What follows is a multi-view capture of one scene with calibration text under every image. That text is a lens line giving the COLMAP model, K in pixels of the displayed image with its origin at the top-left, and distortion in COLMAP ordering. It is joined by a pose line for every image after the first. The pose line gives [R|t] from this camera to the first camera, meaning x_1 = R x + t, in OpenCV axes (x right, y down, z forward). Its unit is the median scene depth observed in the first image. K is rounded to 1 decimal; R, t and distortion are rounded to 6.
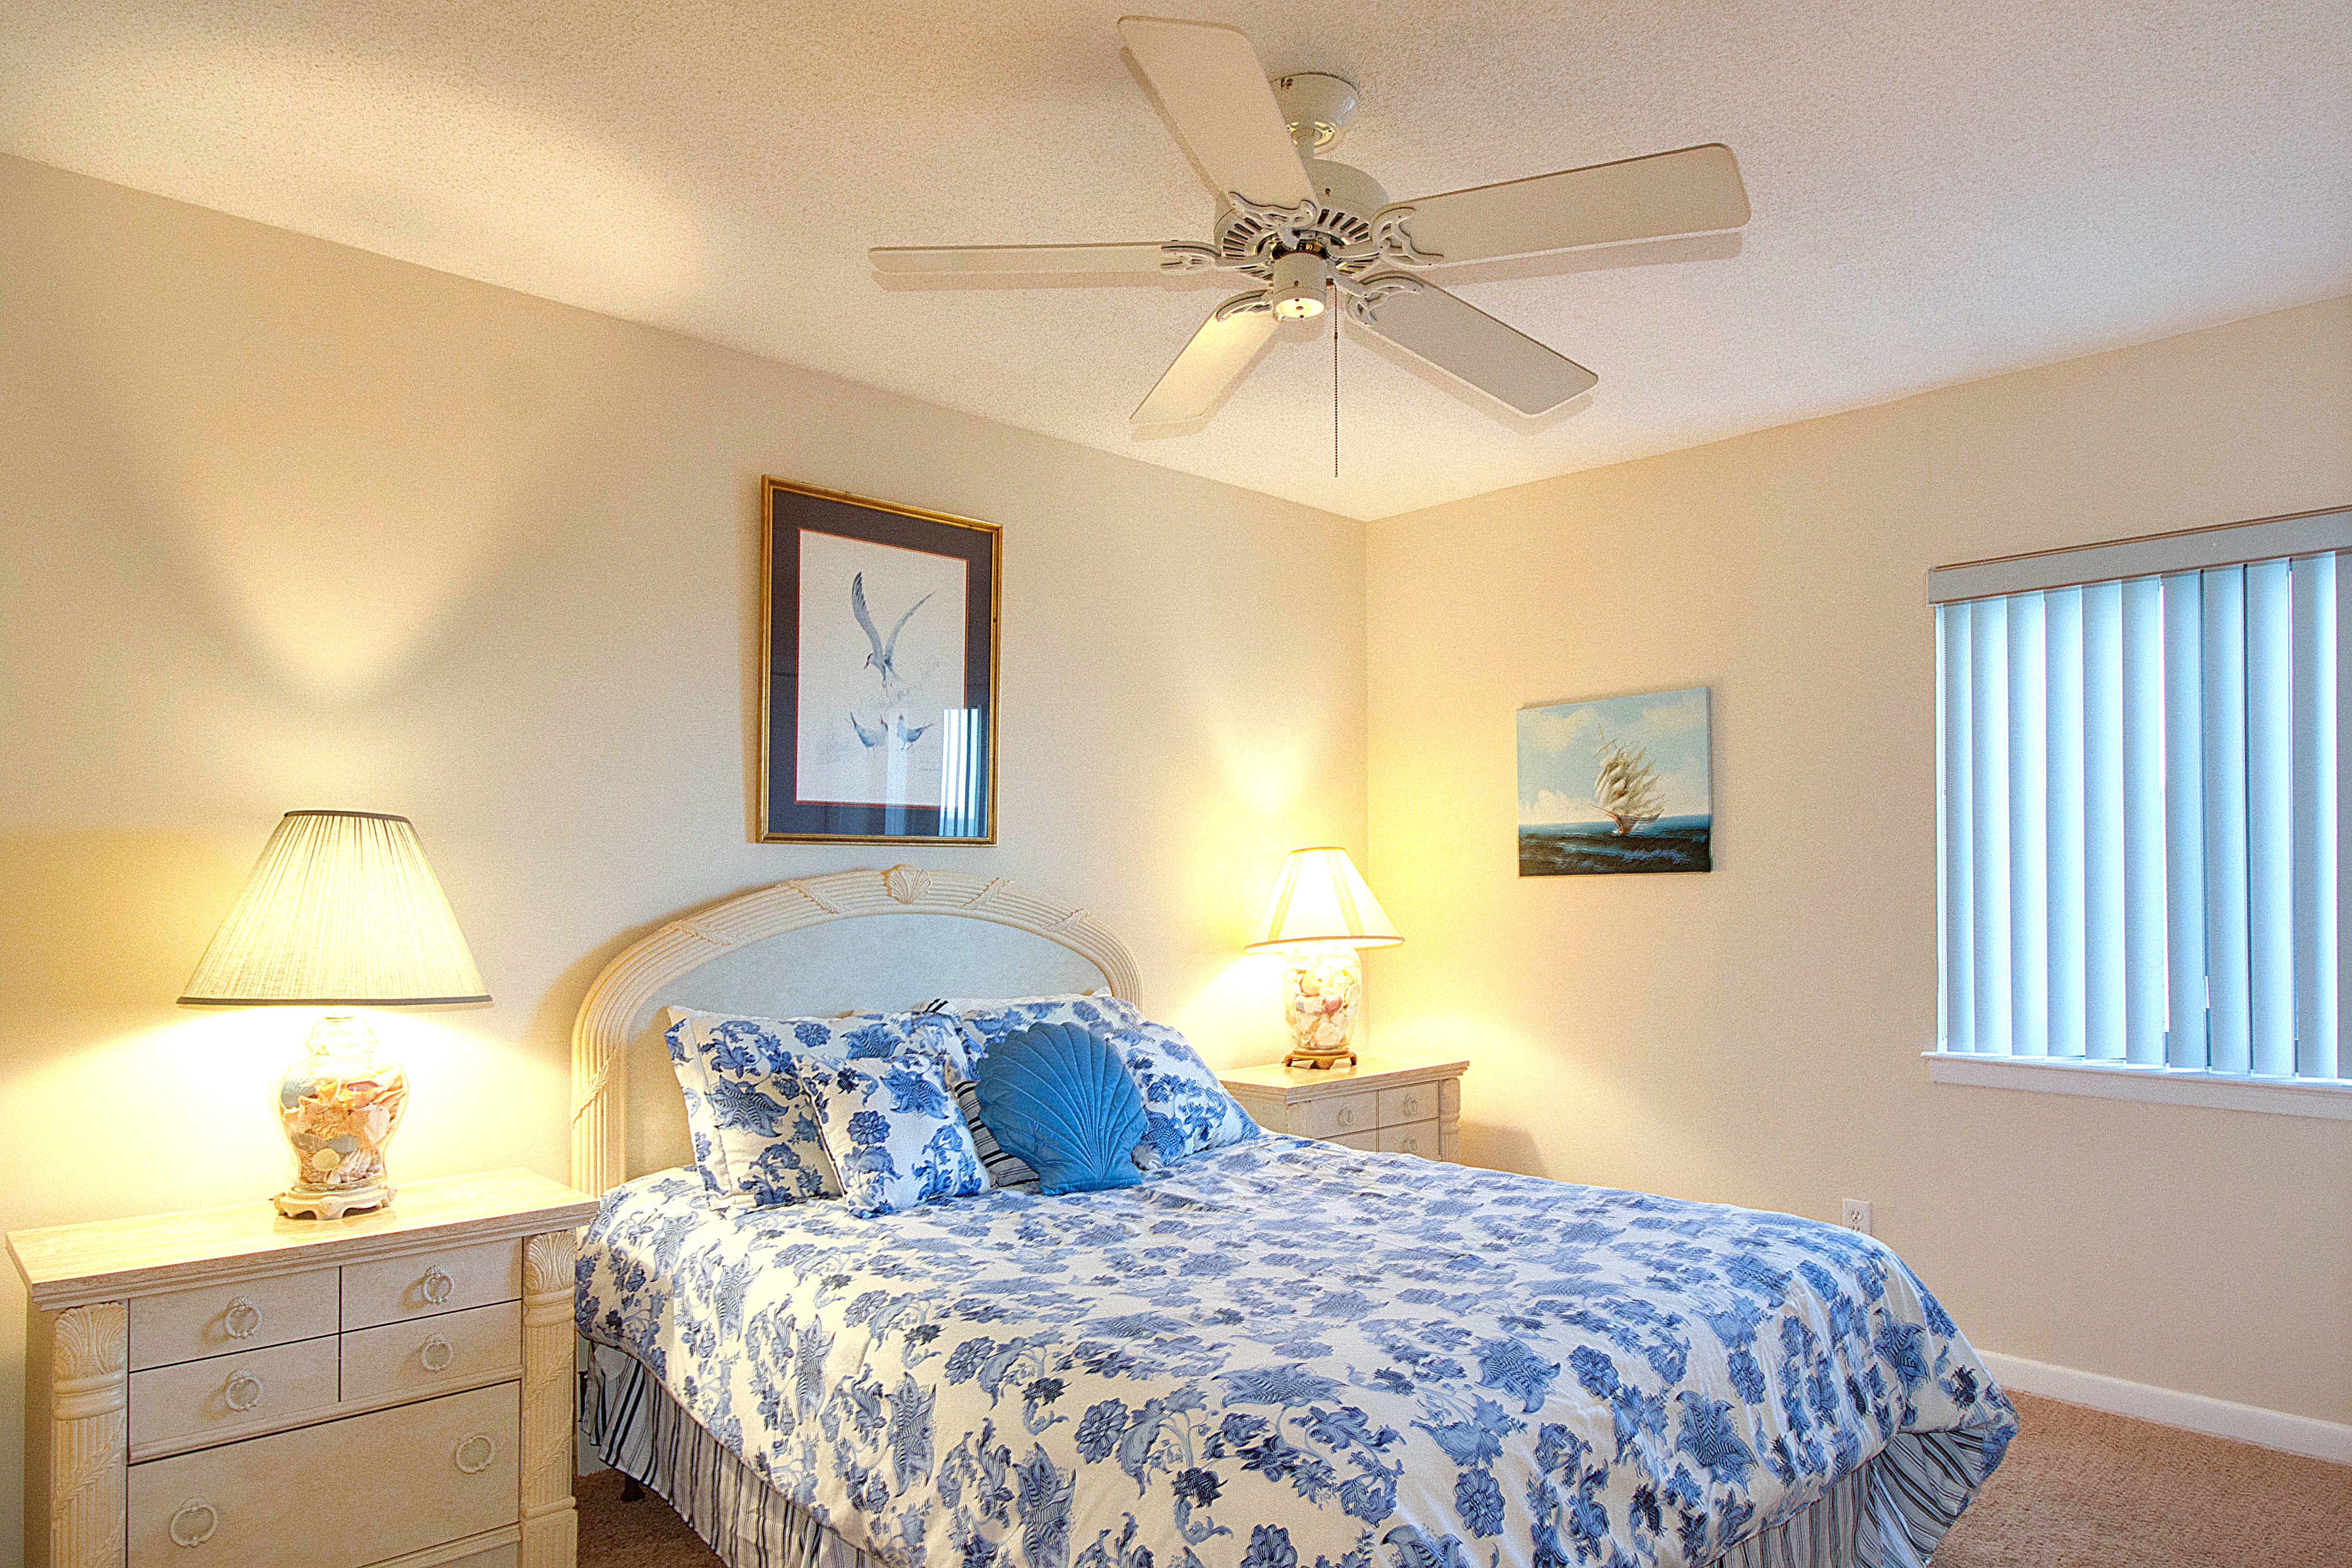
lens RADIAL K [[1456.4, 0, 1176.2], [0, 1456.4, 874.9], [0, 0, 1]] dist [-0.003780, 0.000193]
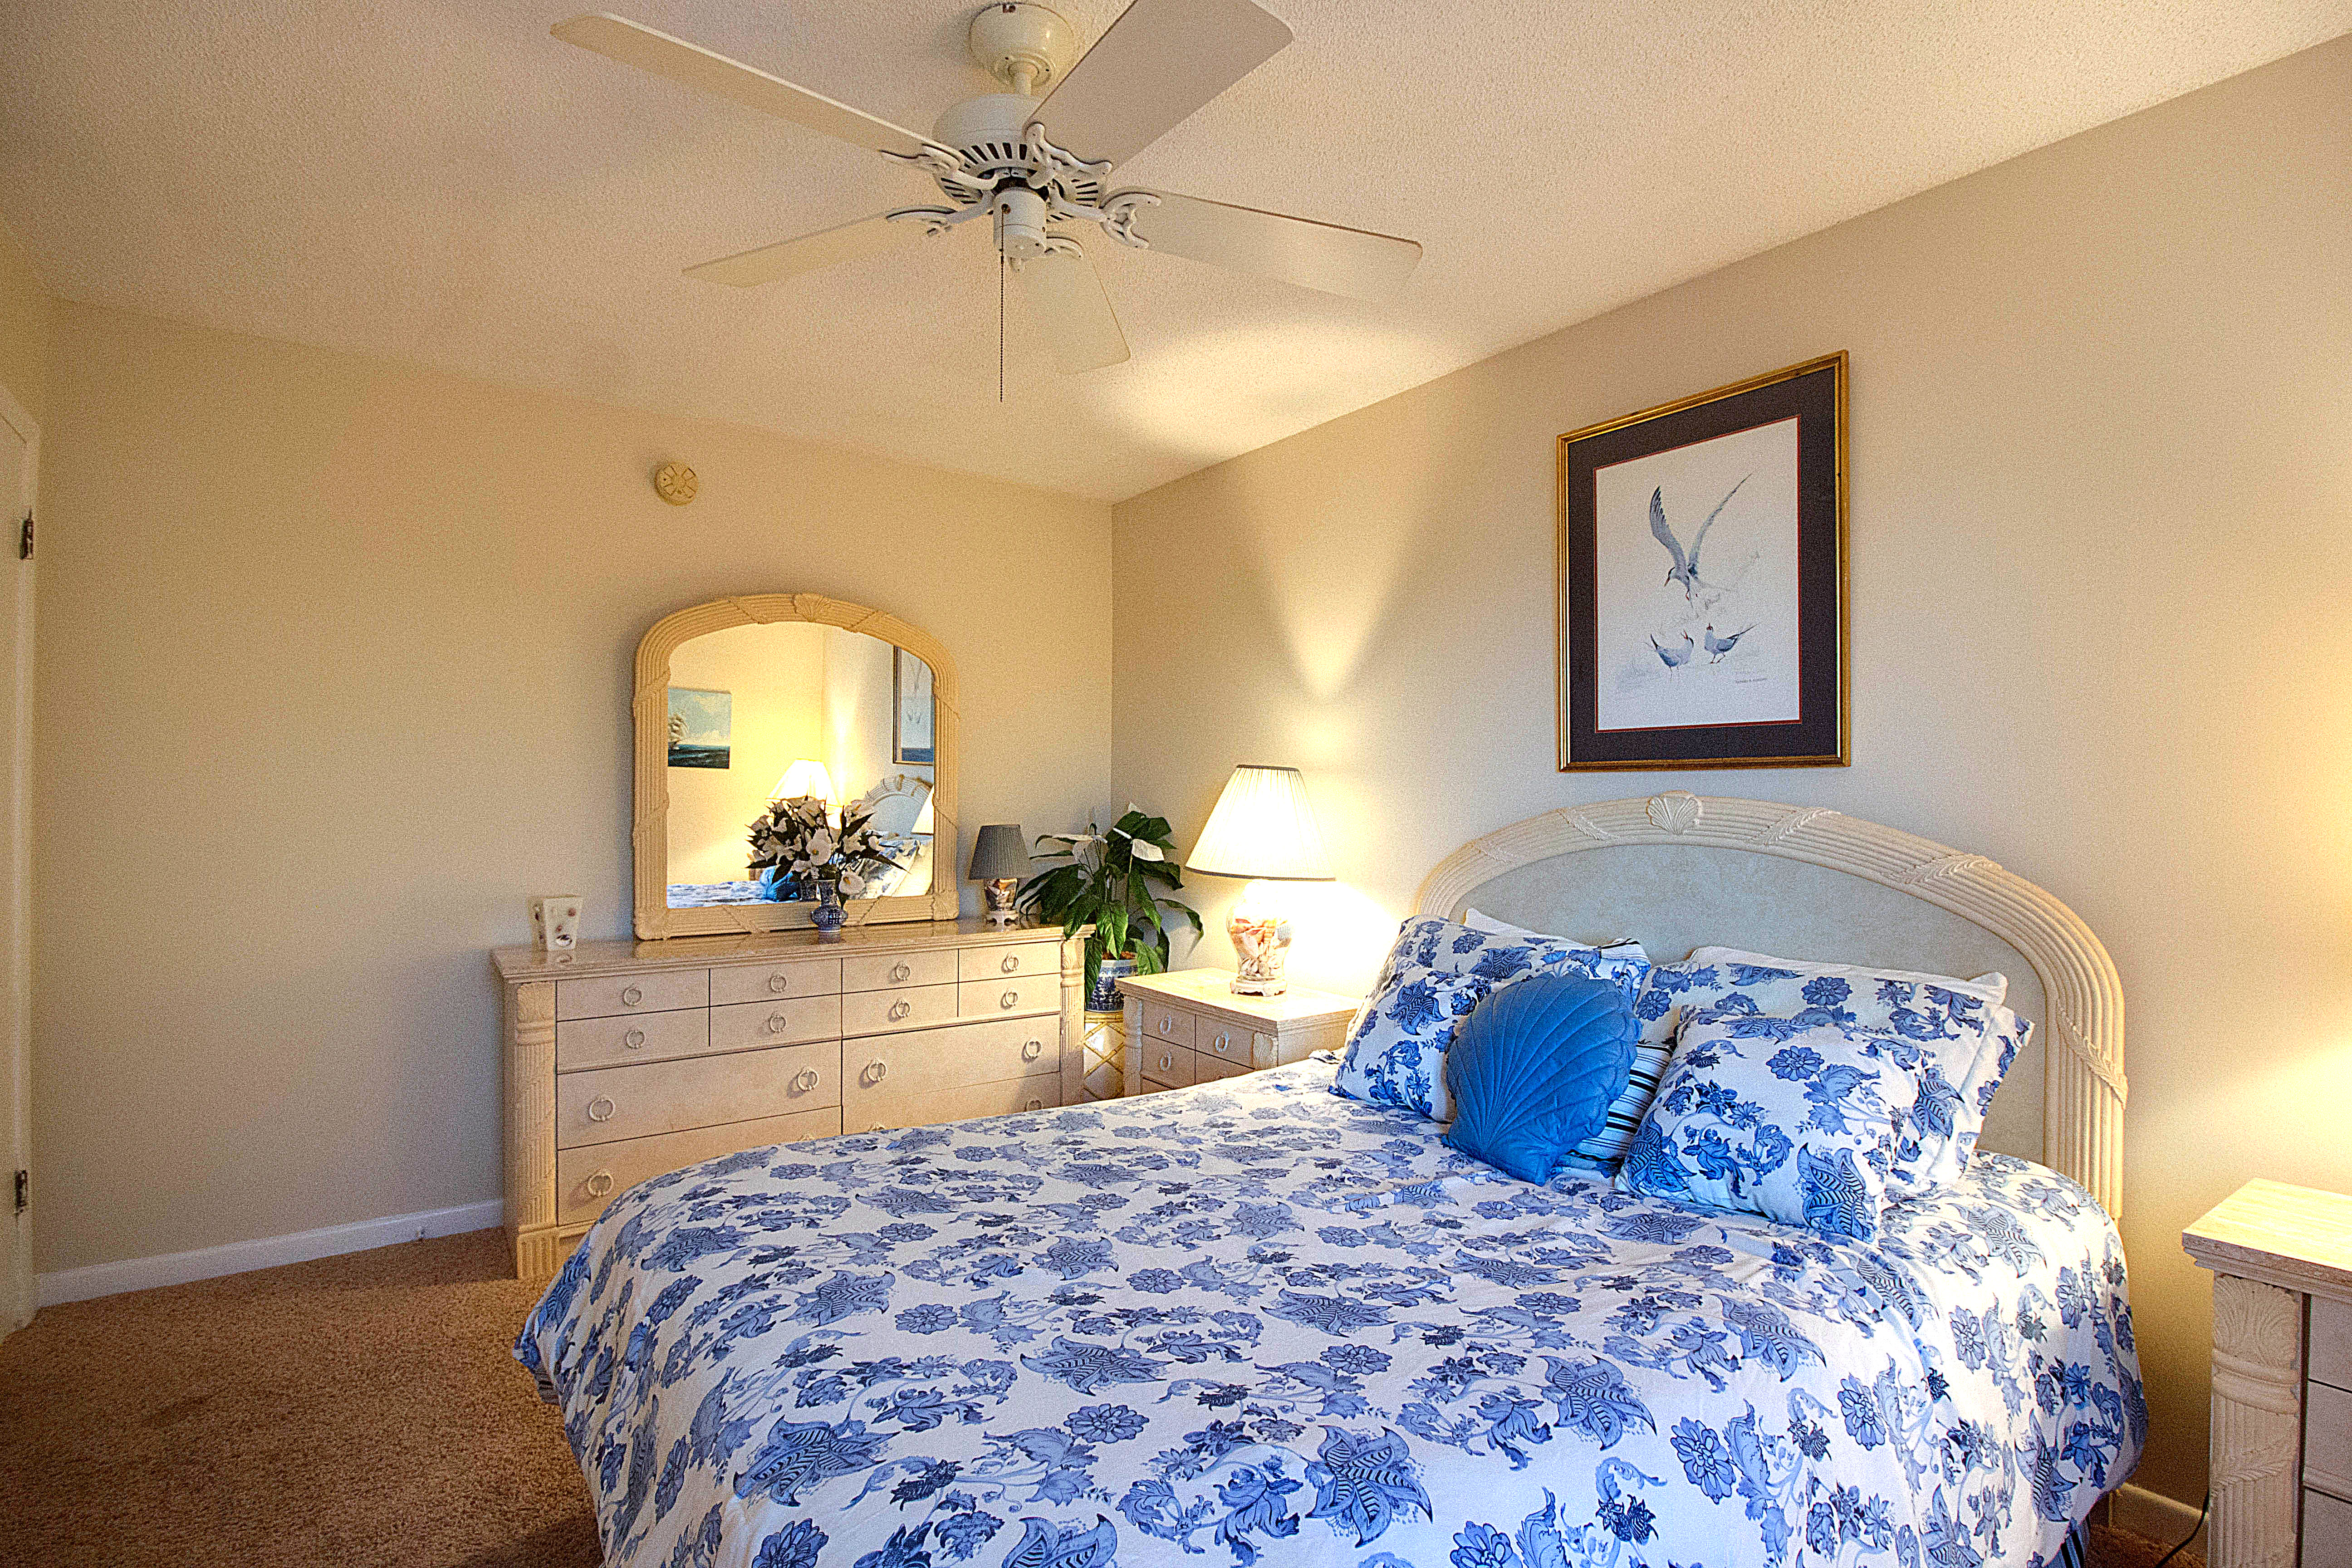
lens RADIAL K [[1103.0, 0, 1195.1], [0, 1103.0, 801.1], [0, 0, 1]] dist [0.001136, -0.013582]
pose [[-0.117379, 0.002973, -0.993083, 0.570886], [-0.001425, 0.999994, 0.003162, -0.002600], [0.993086, 0.001786, -0.117374, 0.827276]]
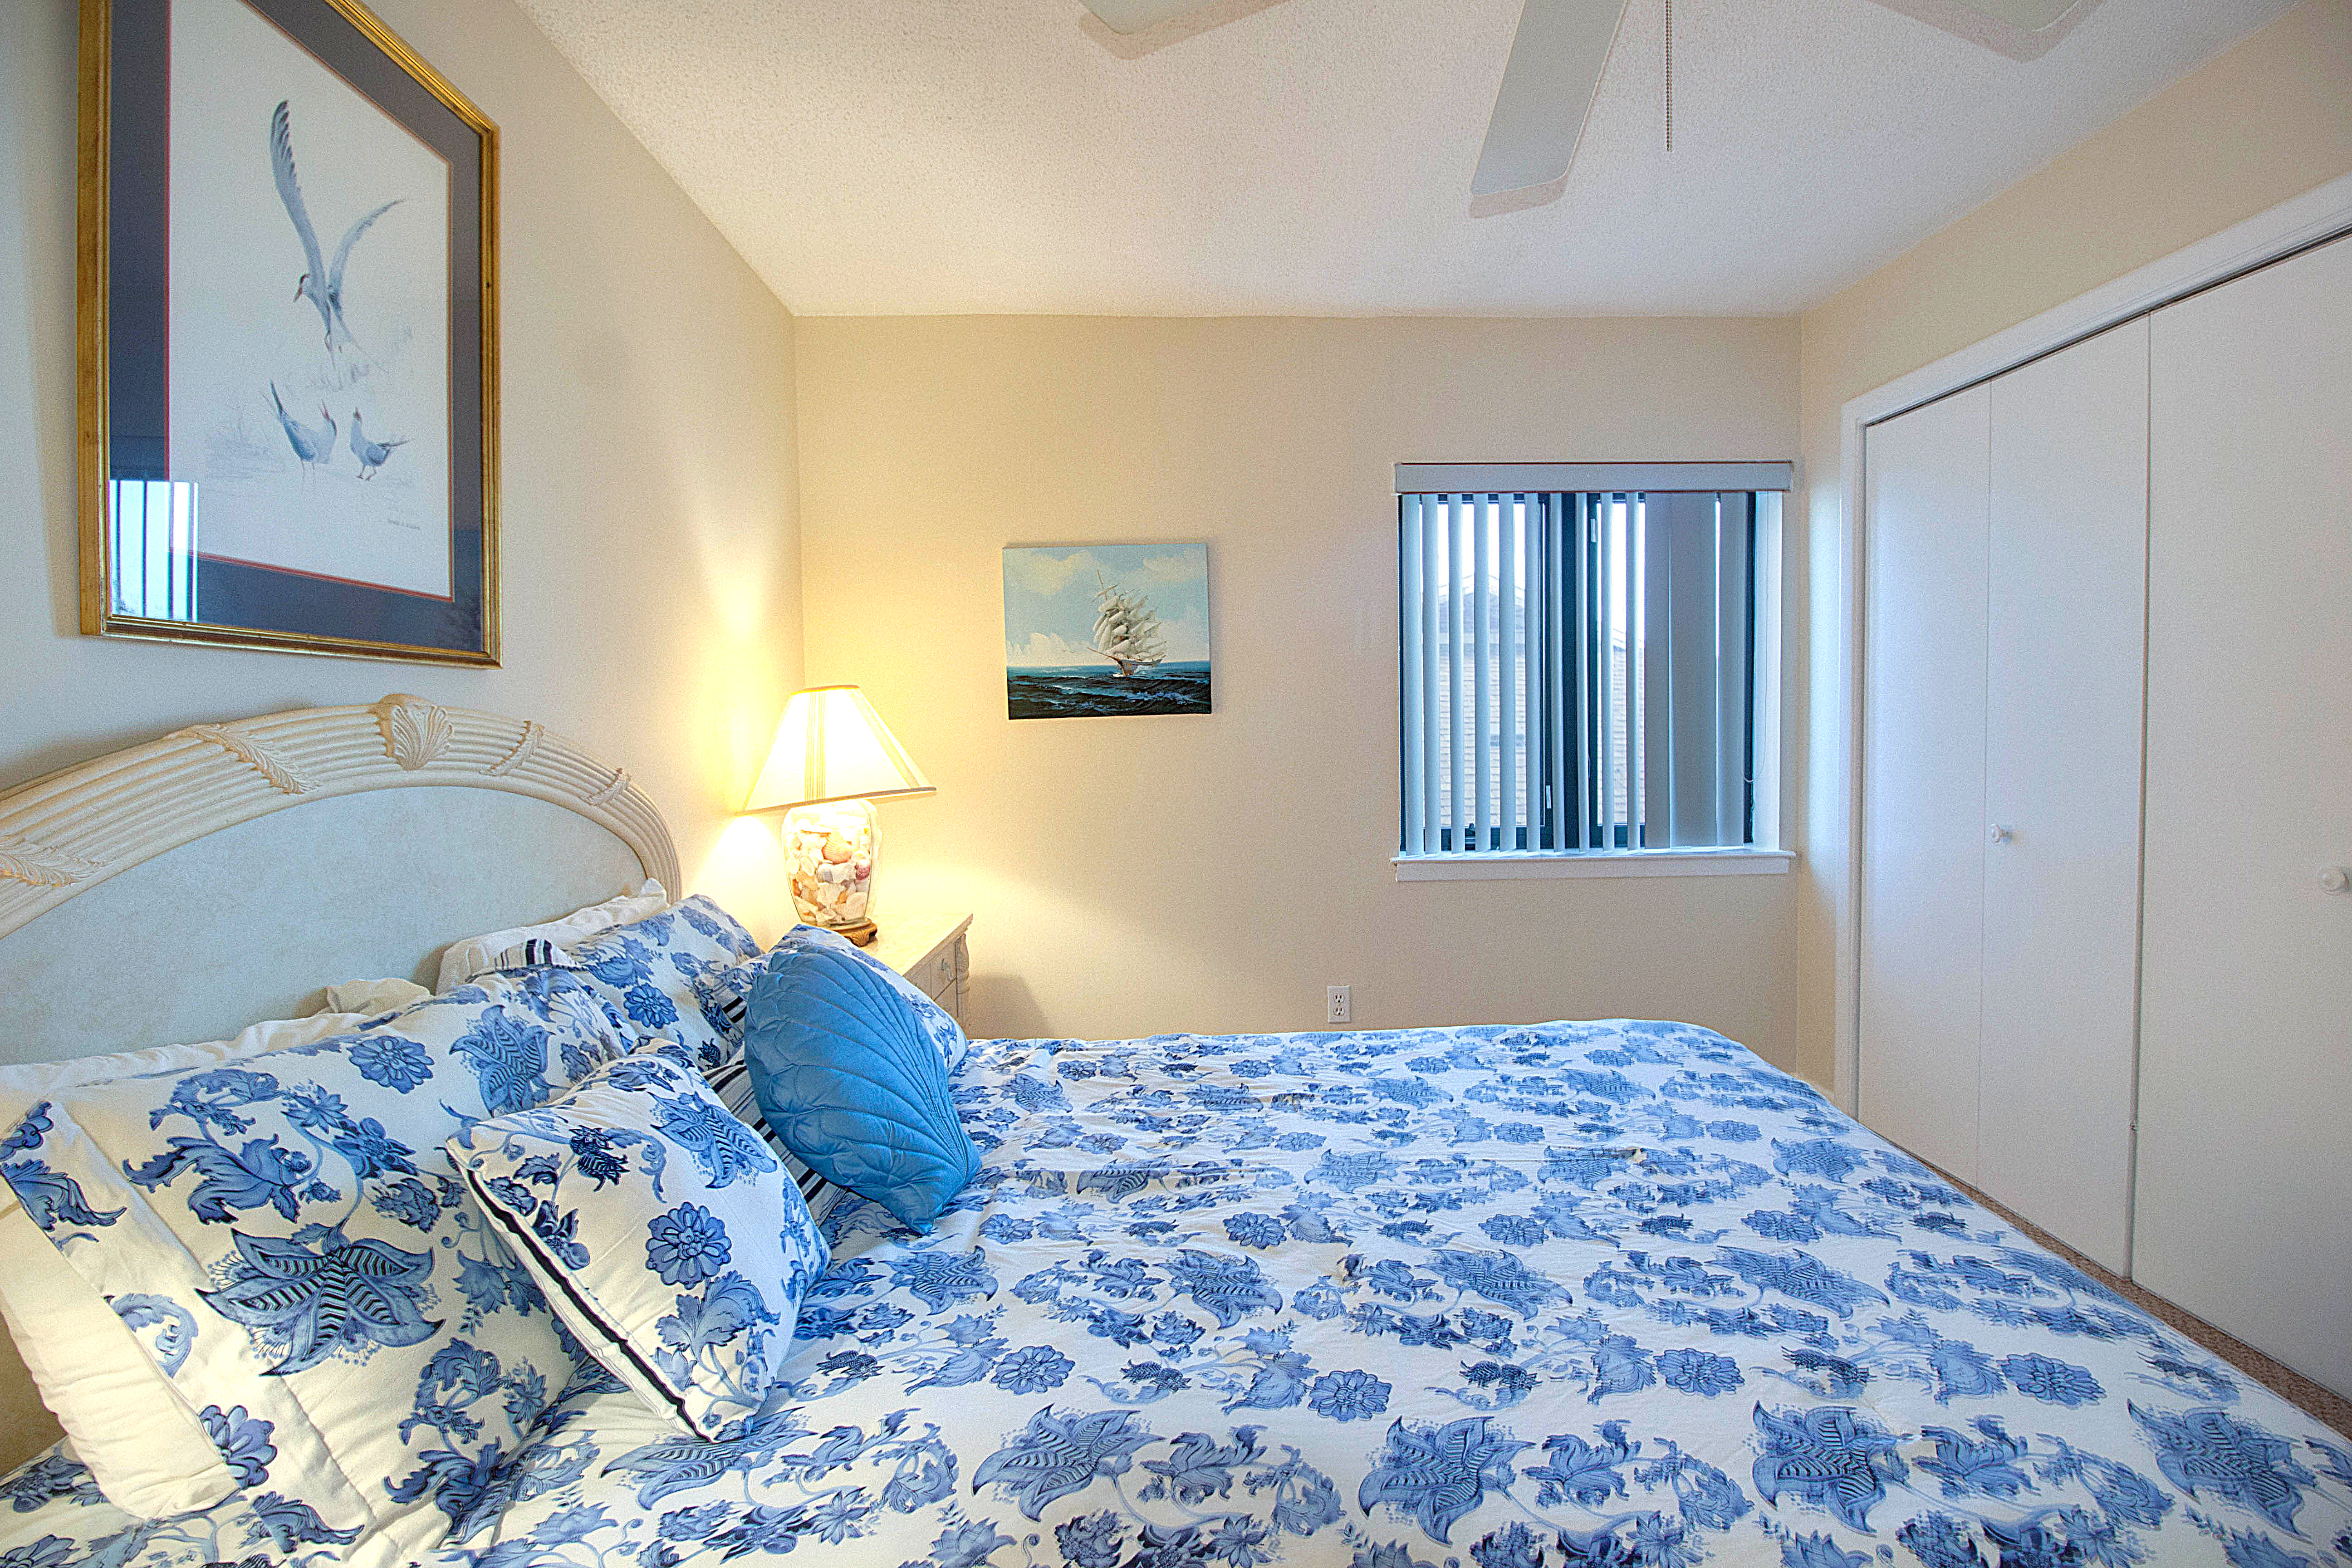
lens RADIAL K [[1101.6, 0, 1223.6], [0, 1101.6, 762.7], [0, 0, 1]] dist [0.003063, -0.013438]
pose [[0.651734, -0.033343, 0.757714, -0.313230], [0.007897, 0.999277, 0.037181, 0.005601], [-0.758407, -0.018249, 0.651526, 0.544203]]
